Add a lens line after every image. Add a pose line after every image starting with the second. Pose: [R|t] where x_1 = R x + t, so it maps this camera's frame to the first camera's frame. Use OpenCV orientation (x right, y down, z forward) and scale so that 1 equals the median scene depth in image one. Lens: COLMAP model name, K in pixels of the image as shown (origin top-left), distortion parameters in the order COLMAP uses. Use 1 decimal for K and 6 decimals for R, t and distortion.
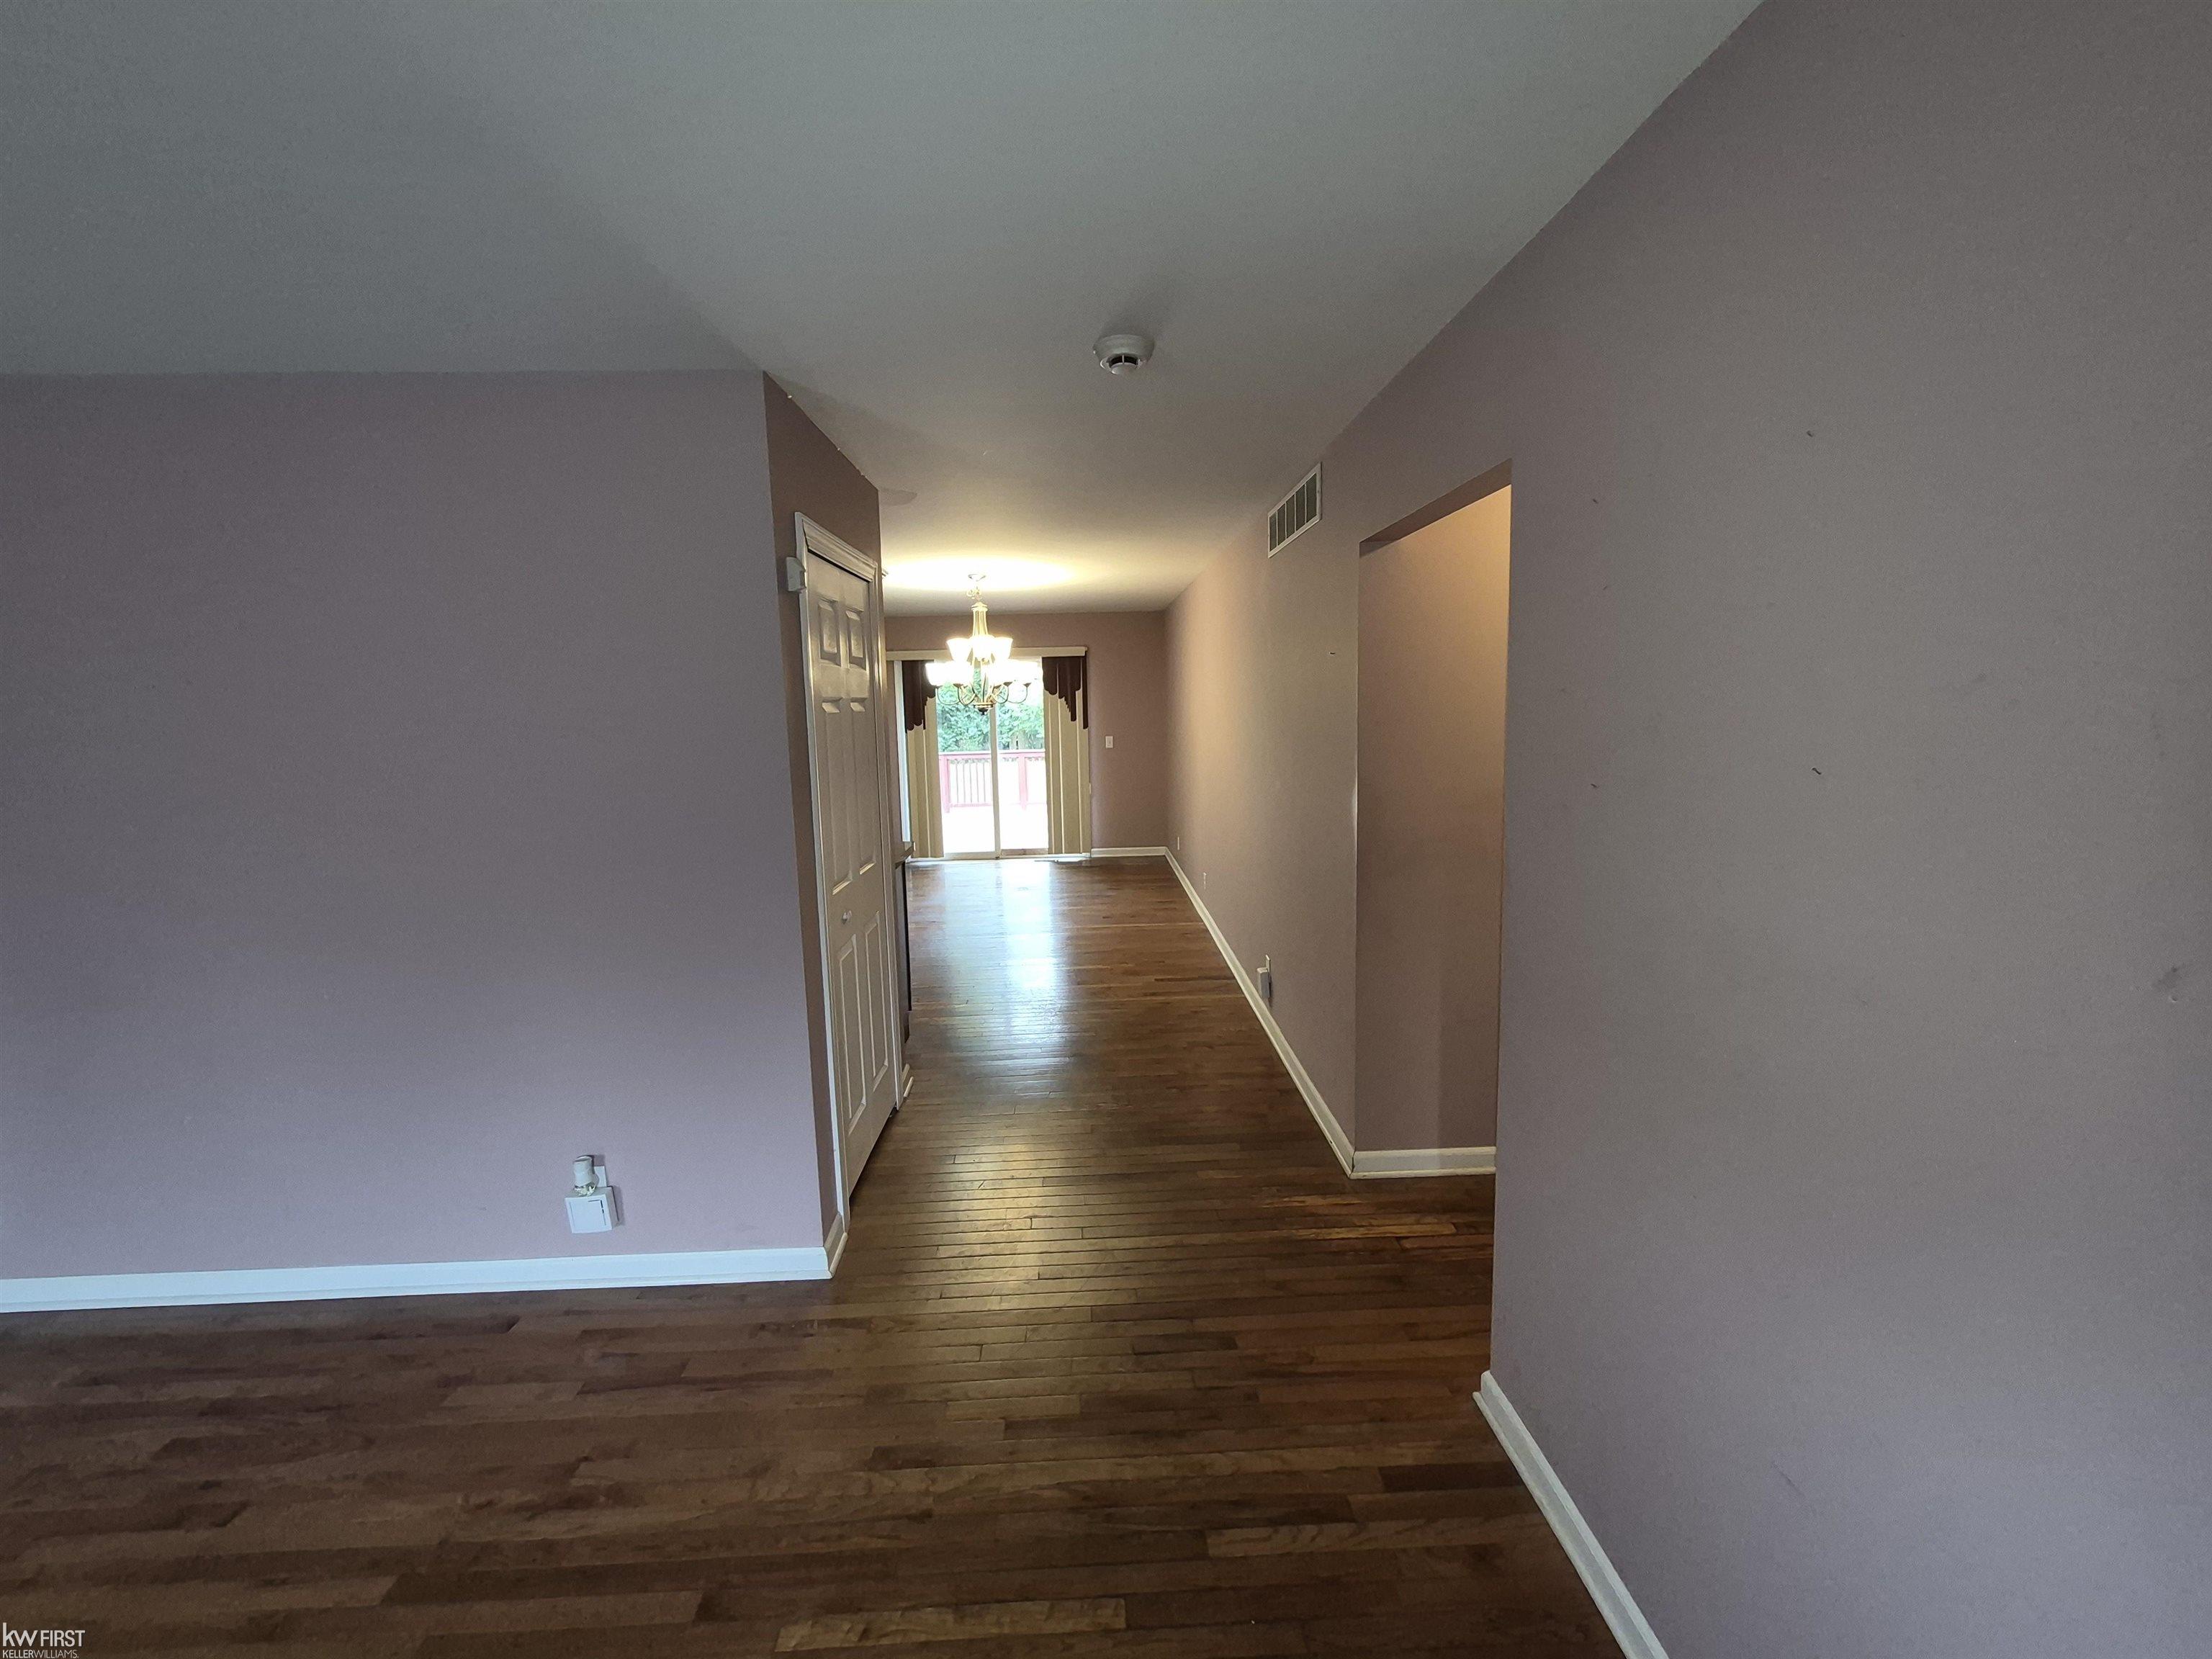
lens RADIAL K [[871.0, 0, 1104.0], [0, 871.0, 800.1], [0, 0, 1]] dist [0.000105, -0.000028]
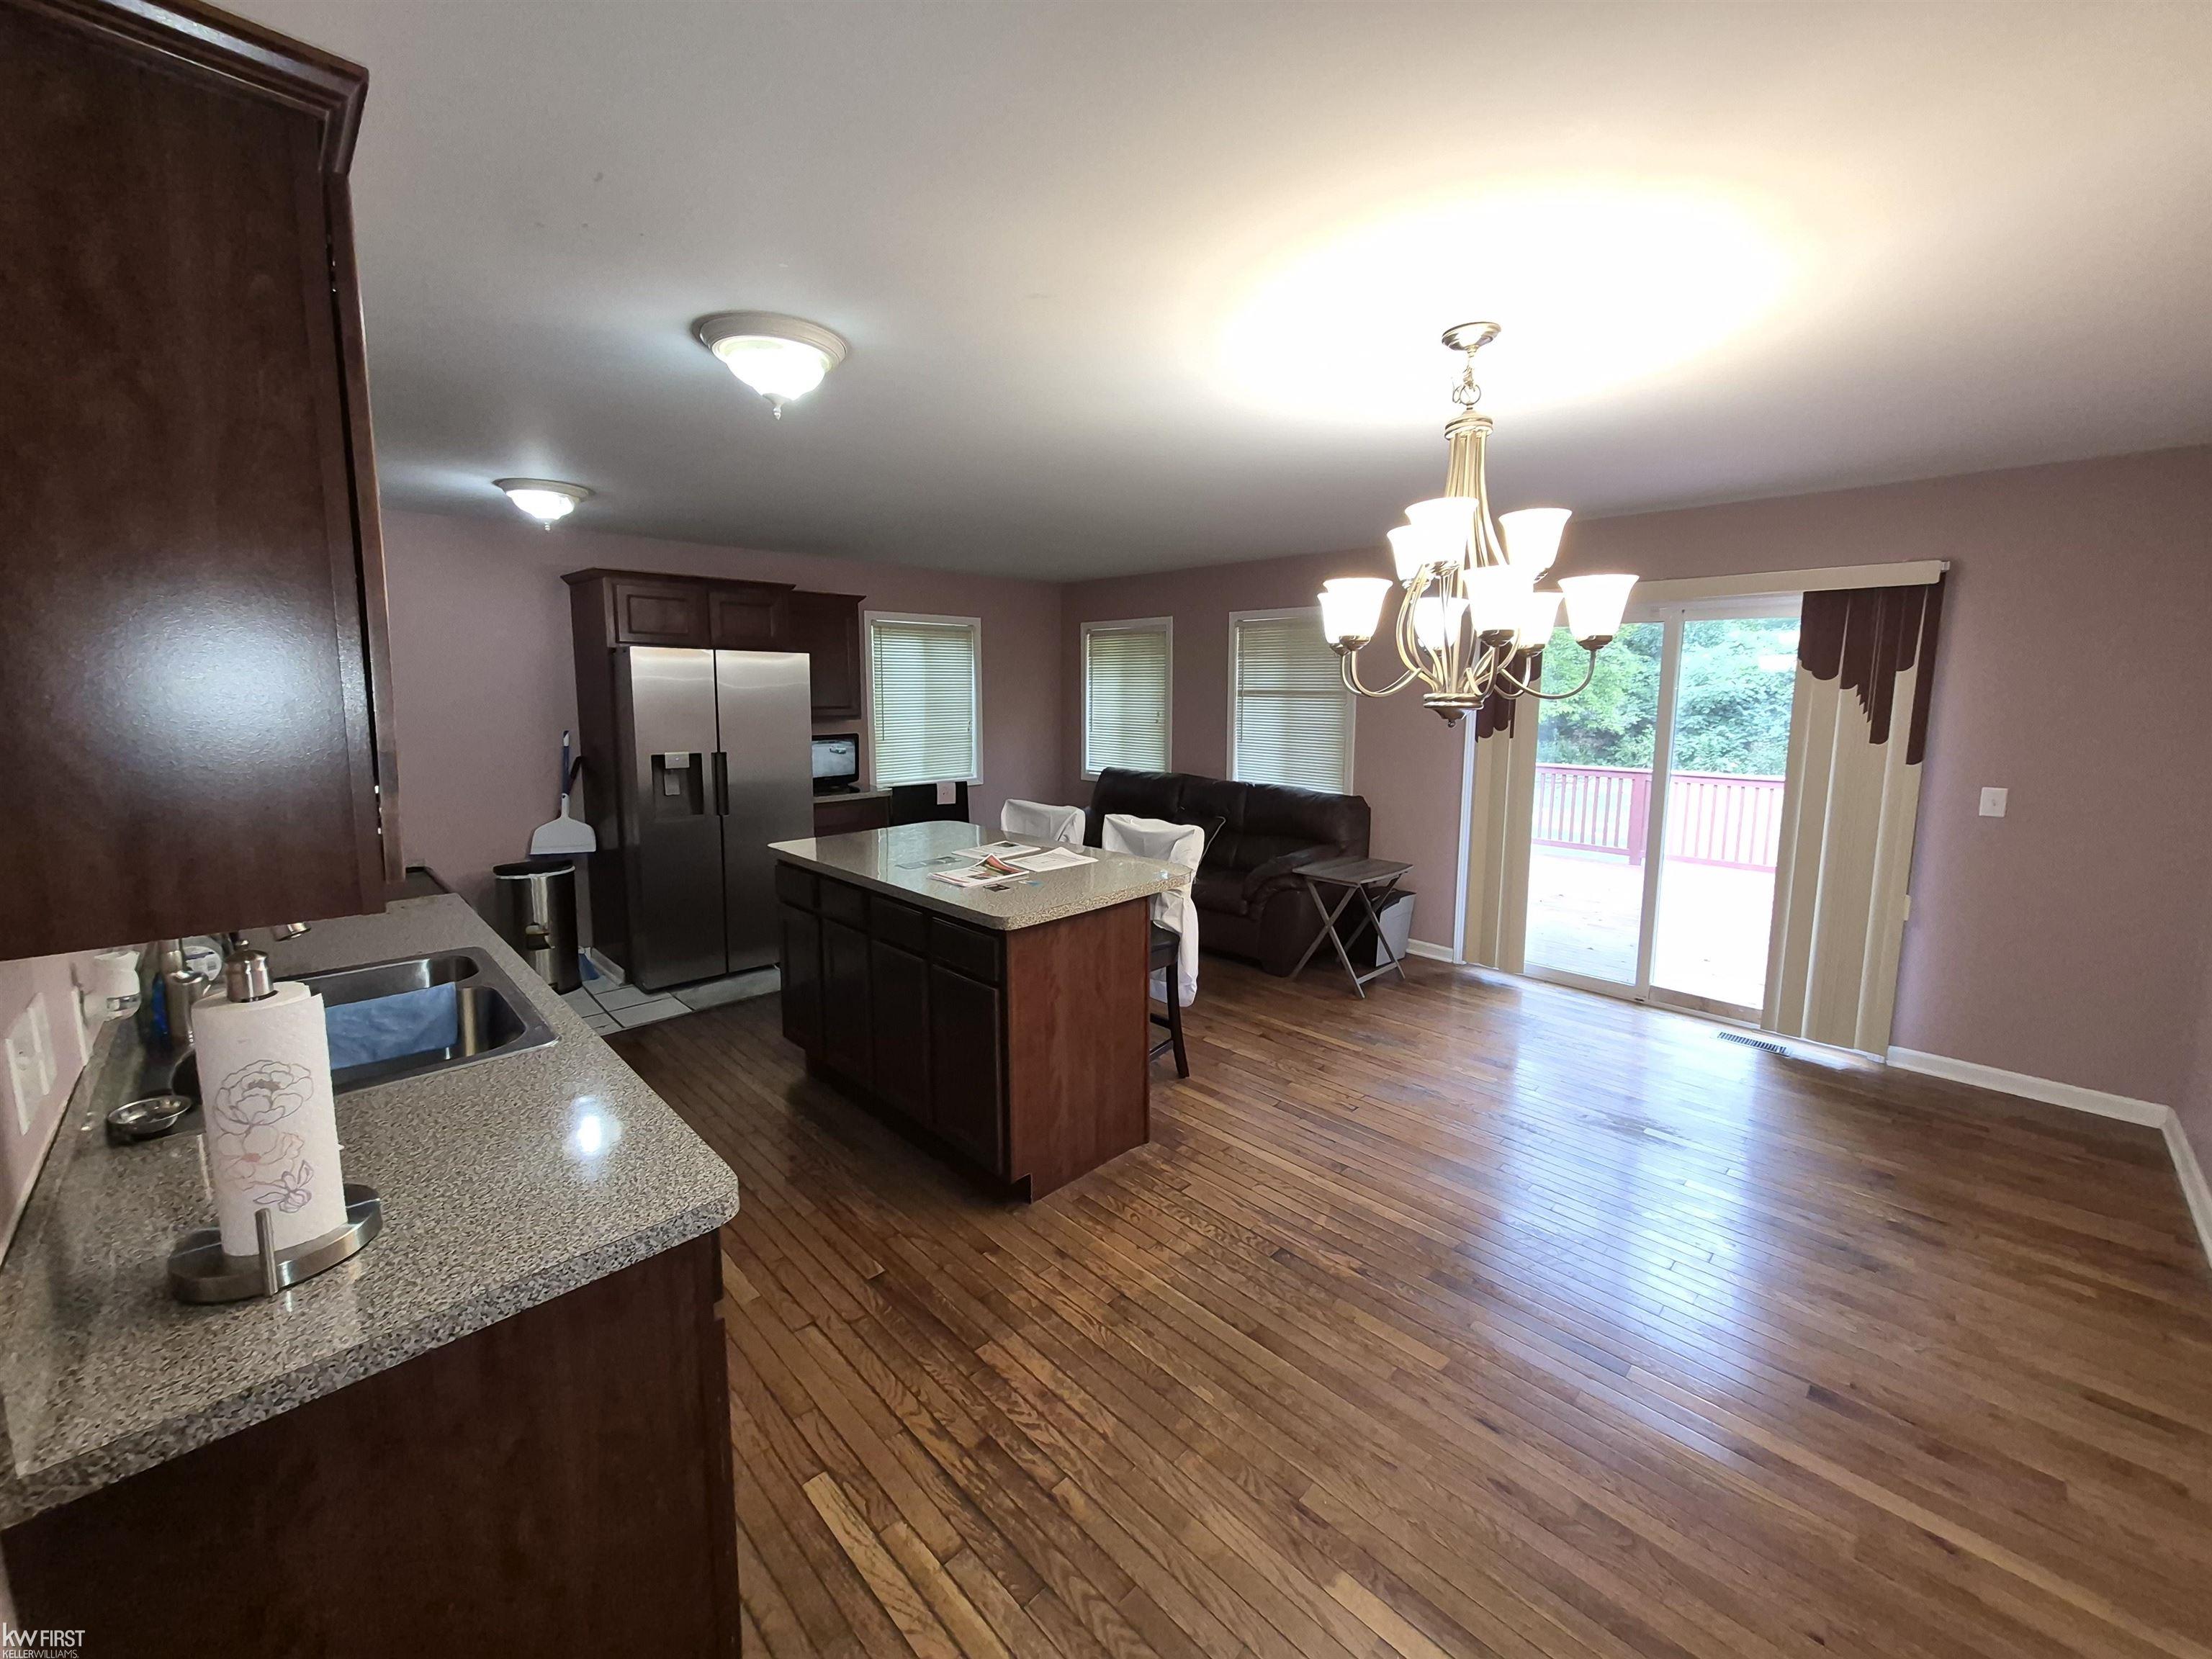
lens RADIAL K [[871.0, 0, 1104.0], [0, 871.0, 800.1], [0, 0, 1]] dist [0.000105, -0.000028]
pose [[0.676554, 0.124195, -0.725844, 0.023499], [-0.108536, 0.991728, 0.068523, -0.059119], [0.728350, 0.032421, 0.684438, 0.501485]]
